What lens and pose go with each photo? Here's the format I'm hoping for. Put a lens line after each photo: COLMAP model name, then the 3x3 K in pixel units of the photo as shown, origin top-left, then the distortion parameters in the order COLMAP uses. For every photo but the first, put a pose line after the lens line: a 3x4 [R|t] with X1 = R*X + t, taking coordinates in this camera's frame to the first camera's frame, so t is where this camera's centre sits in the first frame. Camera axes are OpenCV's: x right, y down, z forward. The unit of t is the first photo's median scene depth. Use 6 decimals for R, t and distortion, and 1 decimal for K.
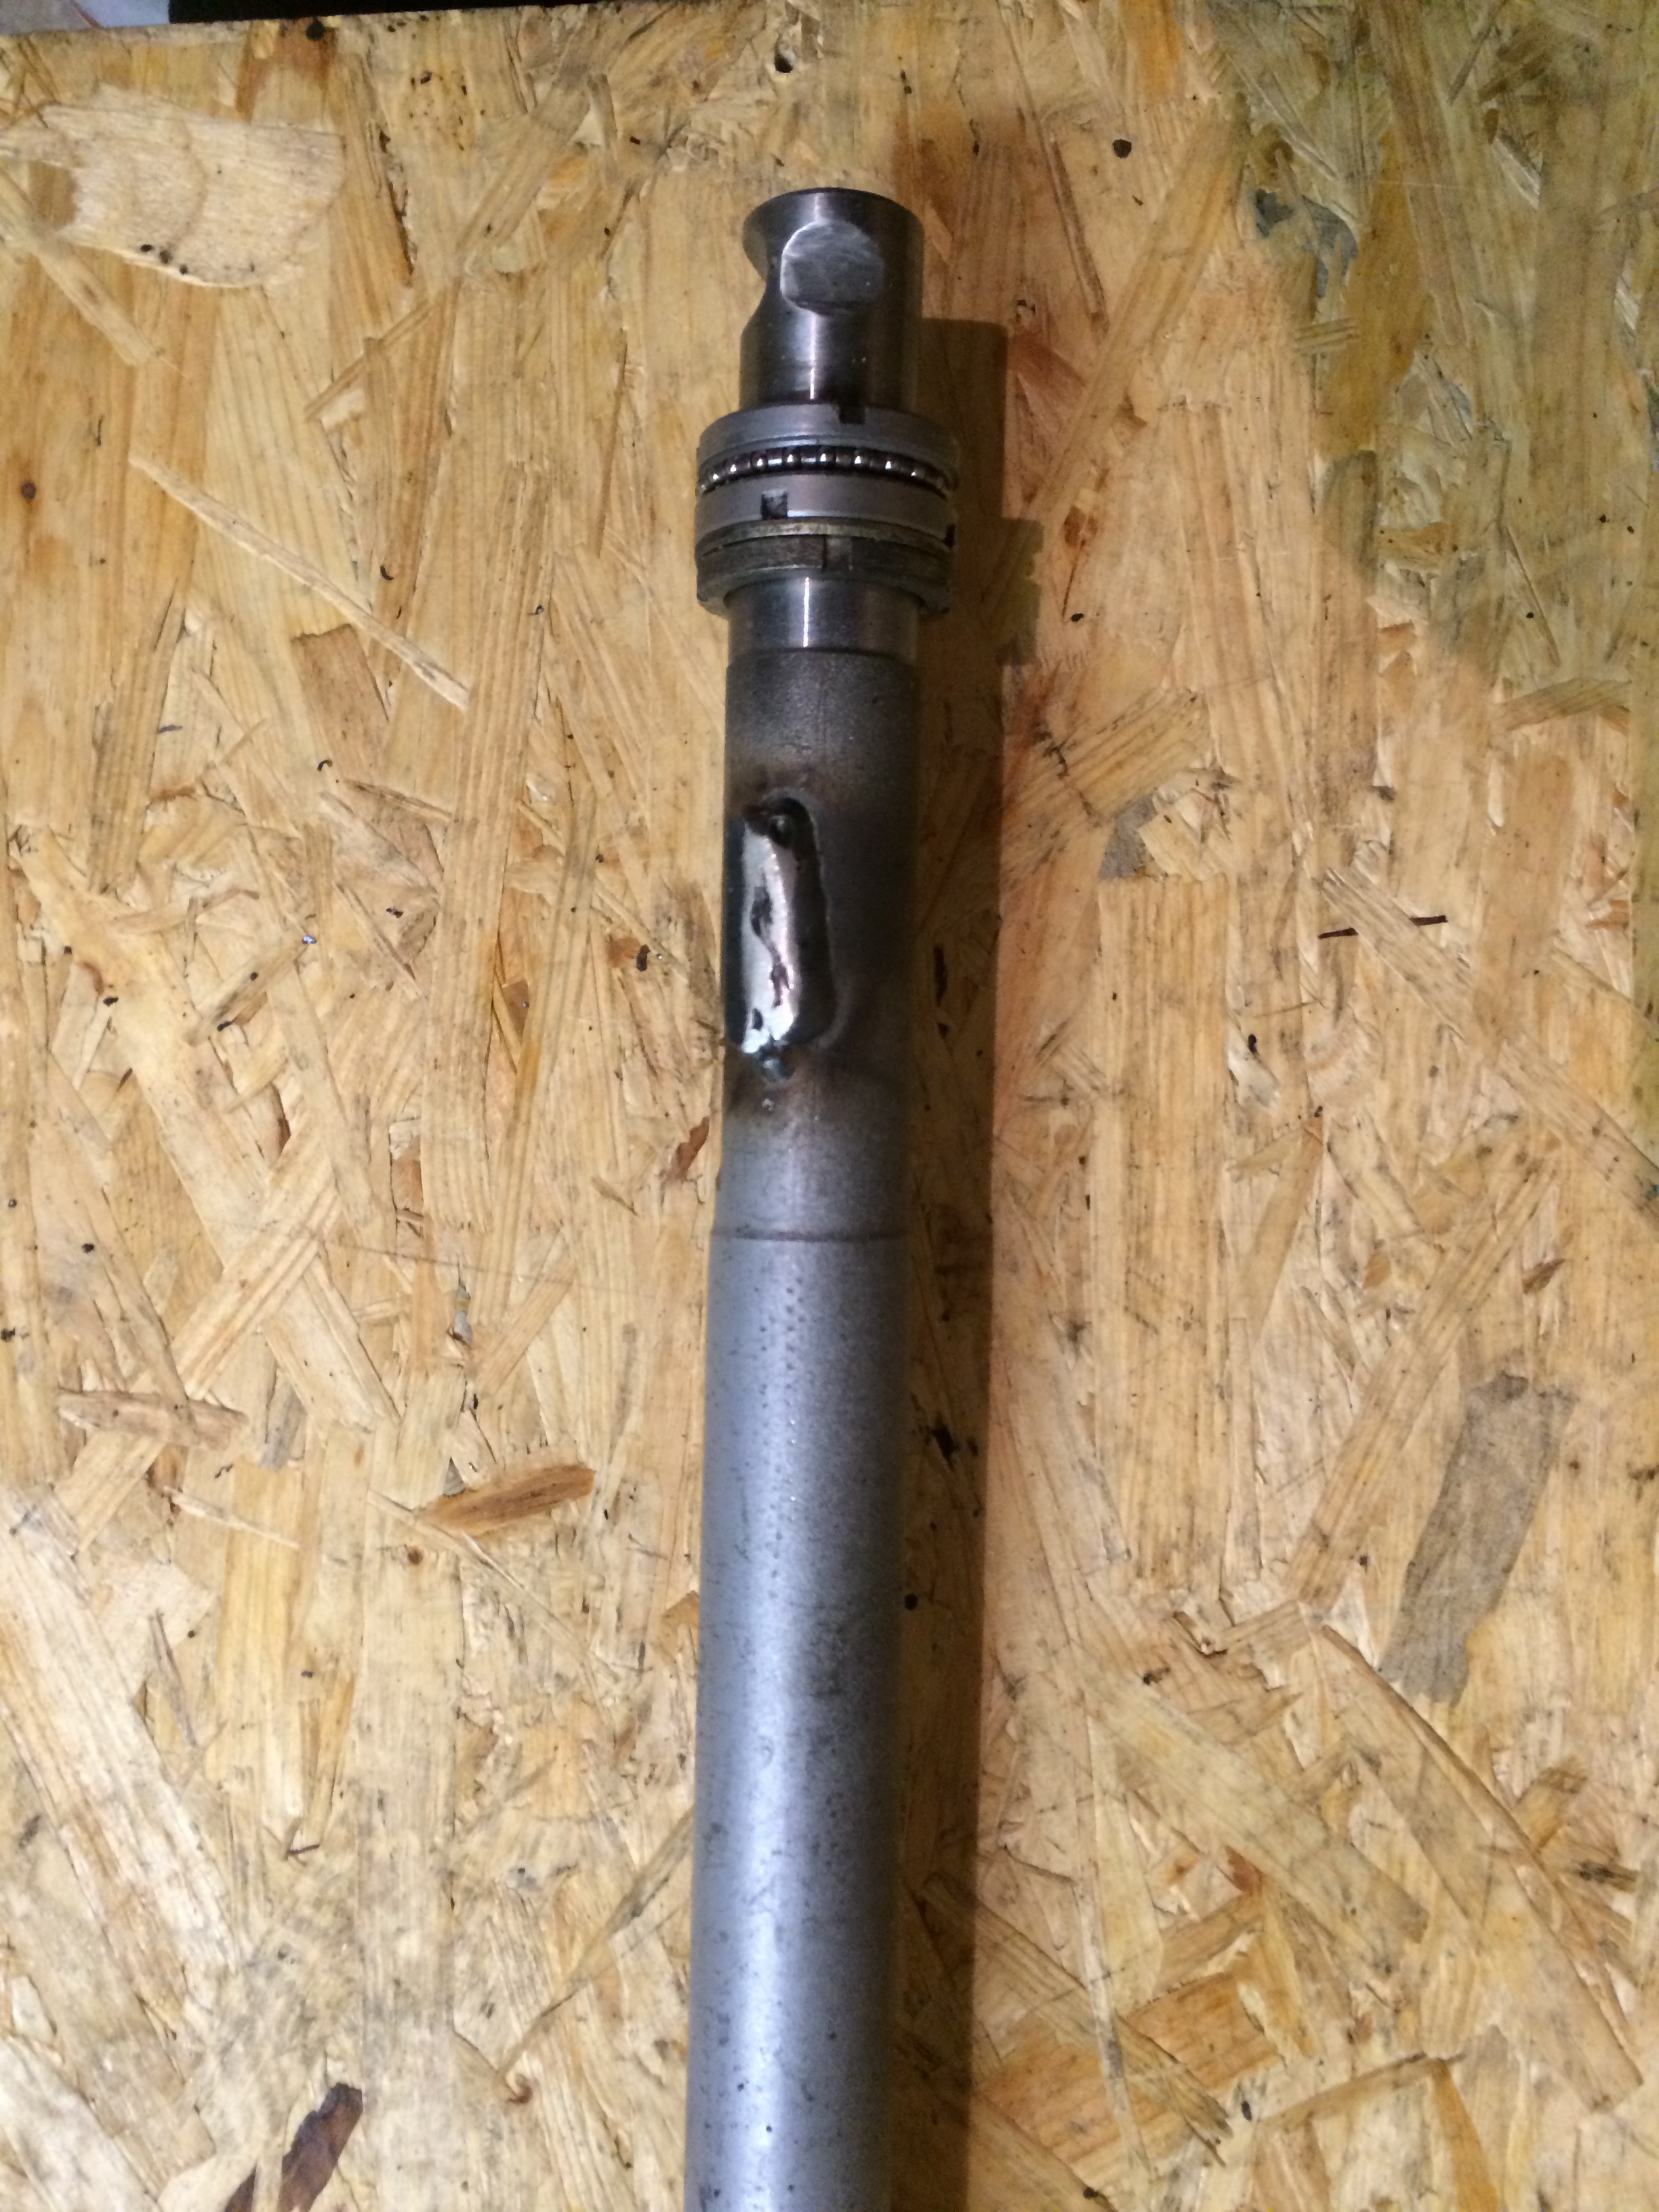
lens RADIAL K [[1857.0, 0, 831.9], [0, 1857.0, 1104.0], [0, 0, 1]] dist [0.070458, -0.105497]
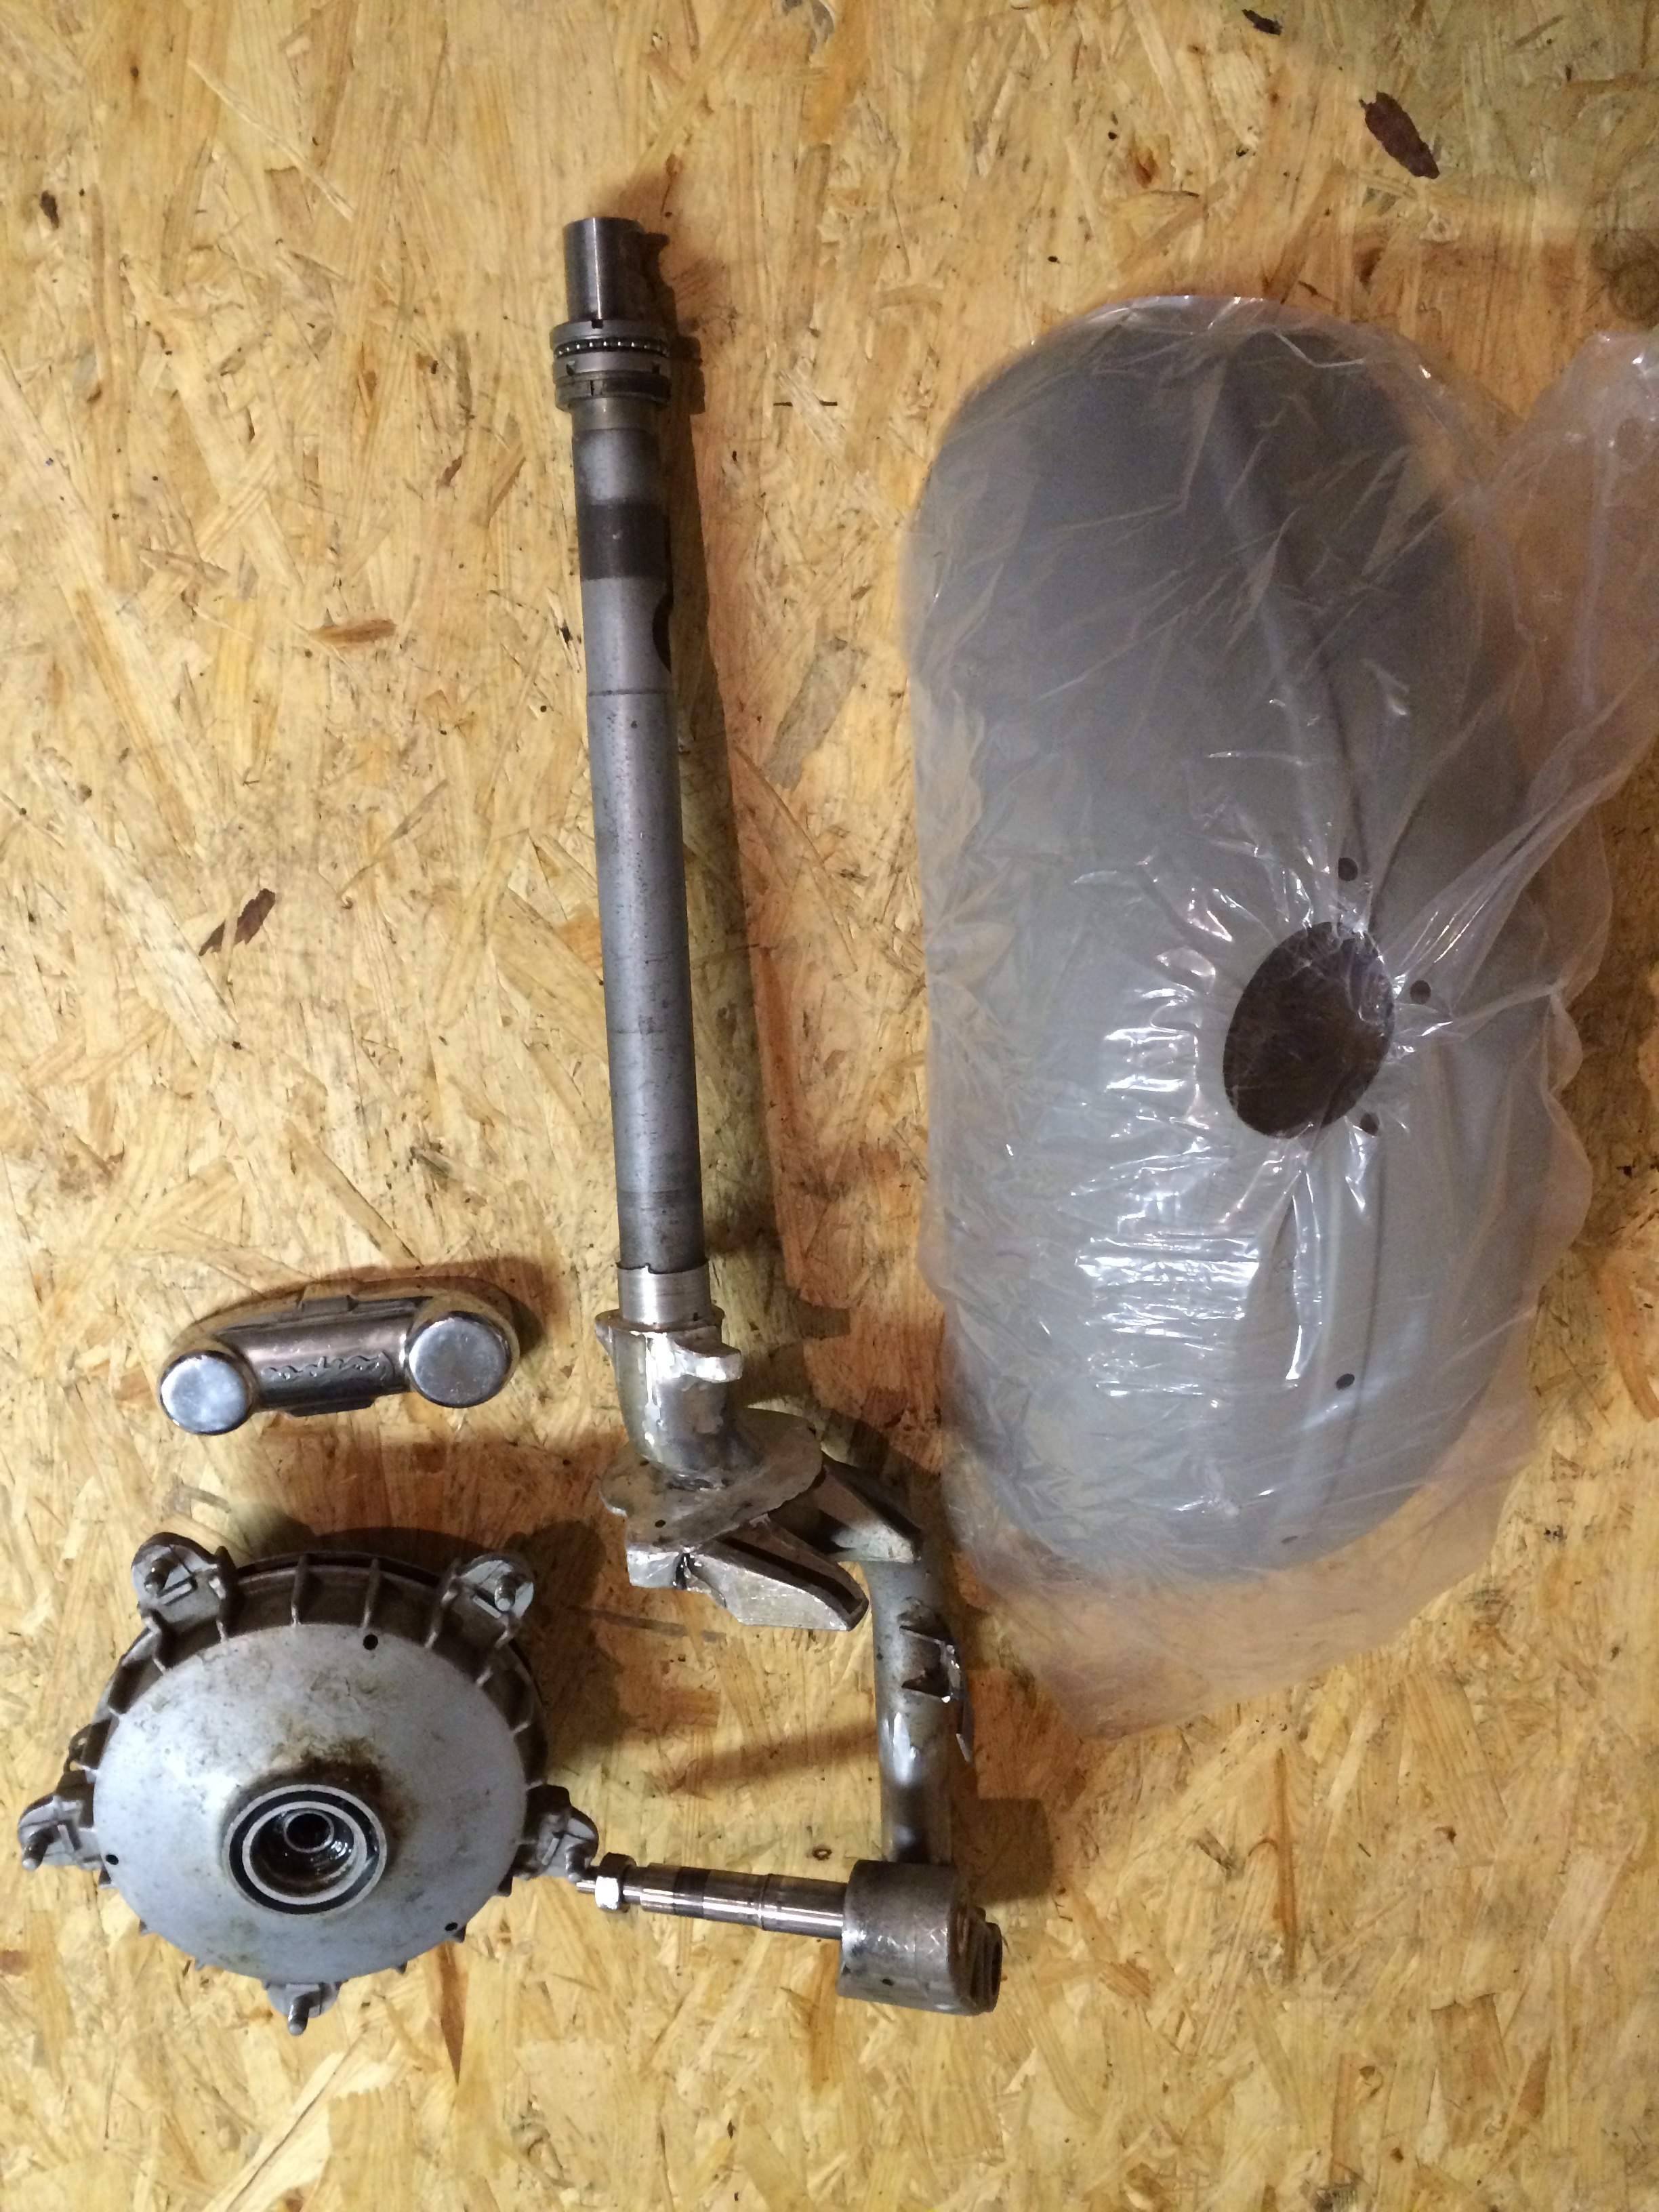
lens RADIAL K [[1857.0, 0, 824.7], [0, 1857.0, 1104.2], [0, 0, 1]] dist [0.070458, -0.105497]
pose [[0.990636, 0.106079, 0.085951, 0.229028], [-0.126548, 0.949709, 0.286424, 0.044682], [-0.051244, -0.294619, 0.954240, -1.206114]]
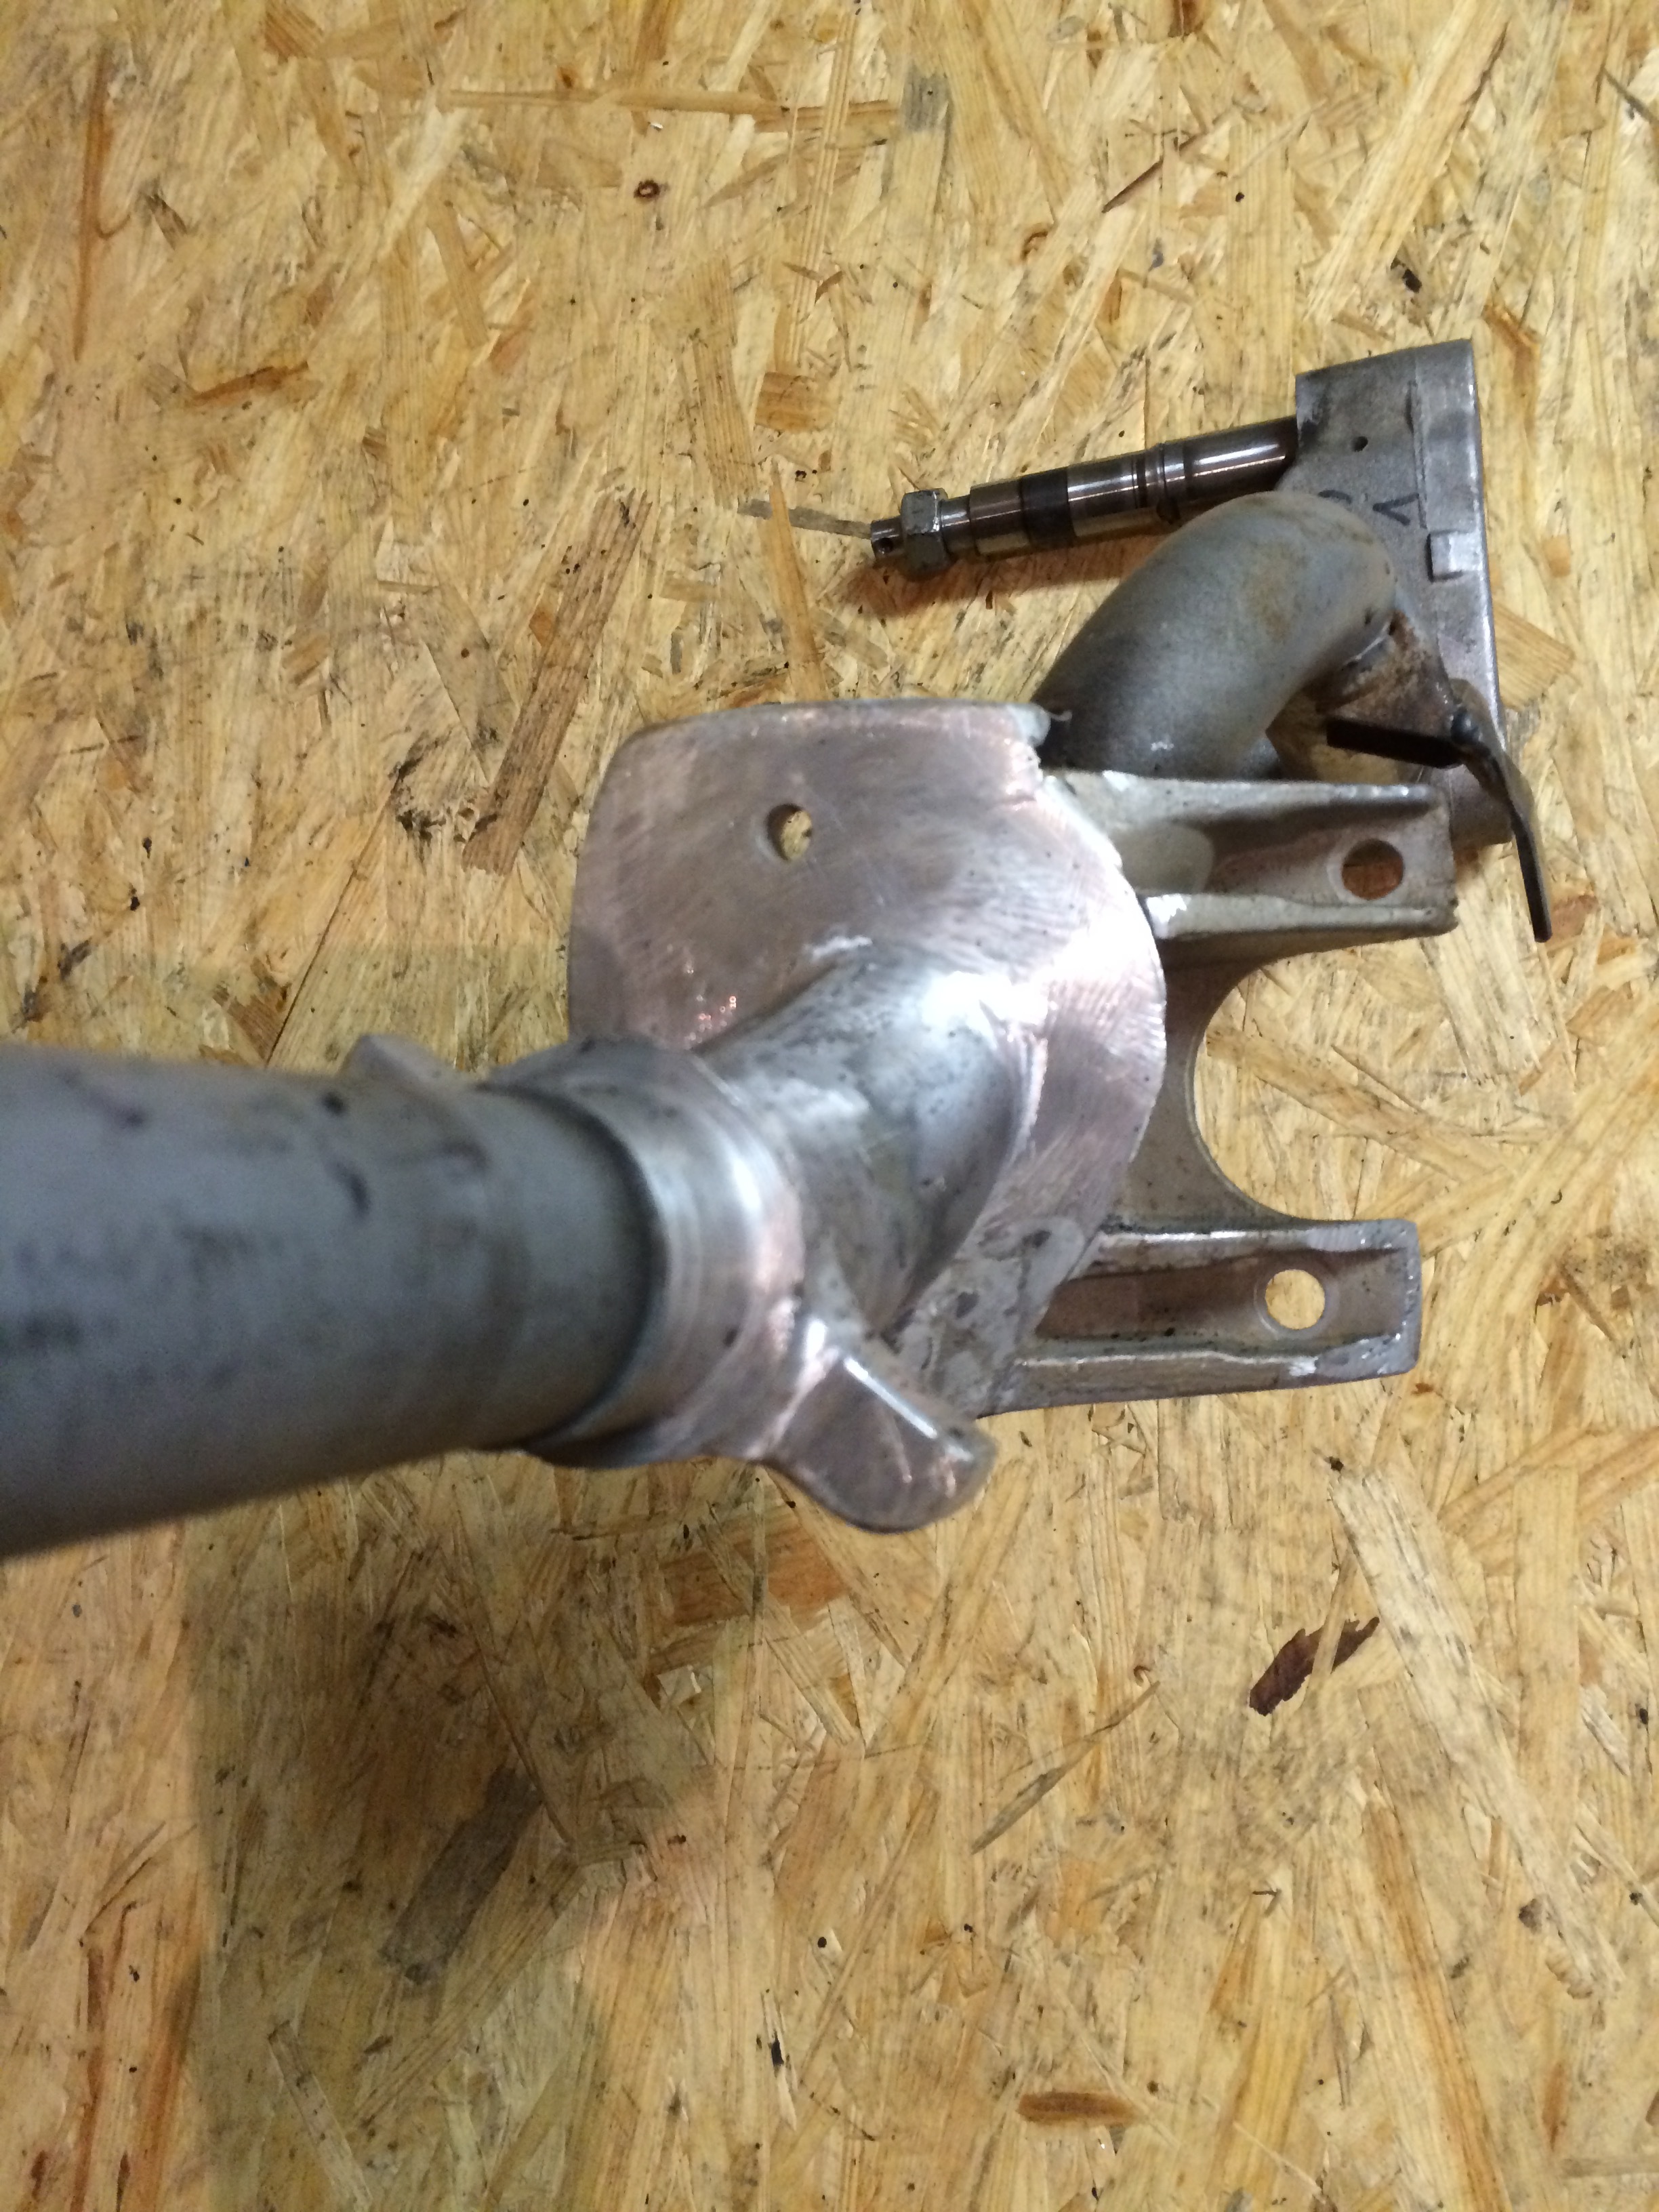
lens RADIAL K [[1857.0, 0, 849.7], [0, 1857.0, 1109.5], [0, 0, 1]] dist [0.070458, -0.105497]
pose [[-0.955501, -0.153540, 0.251878, -0.245611], [0.202711, -0.962078, 0.182521, 0.632046], [0.214302, 0.225458, 0.950391, -0.516486]]
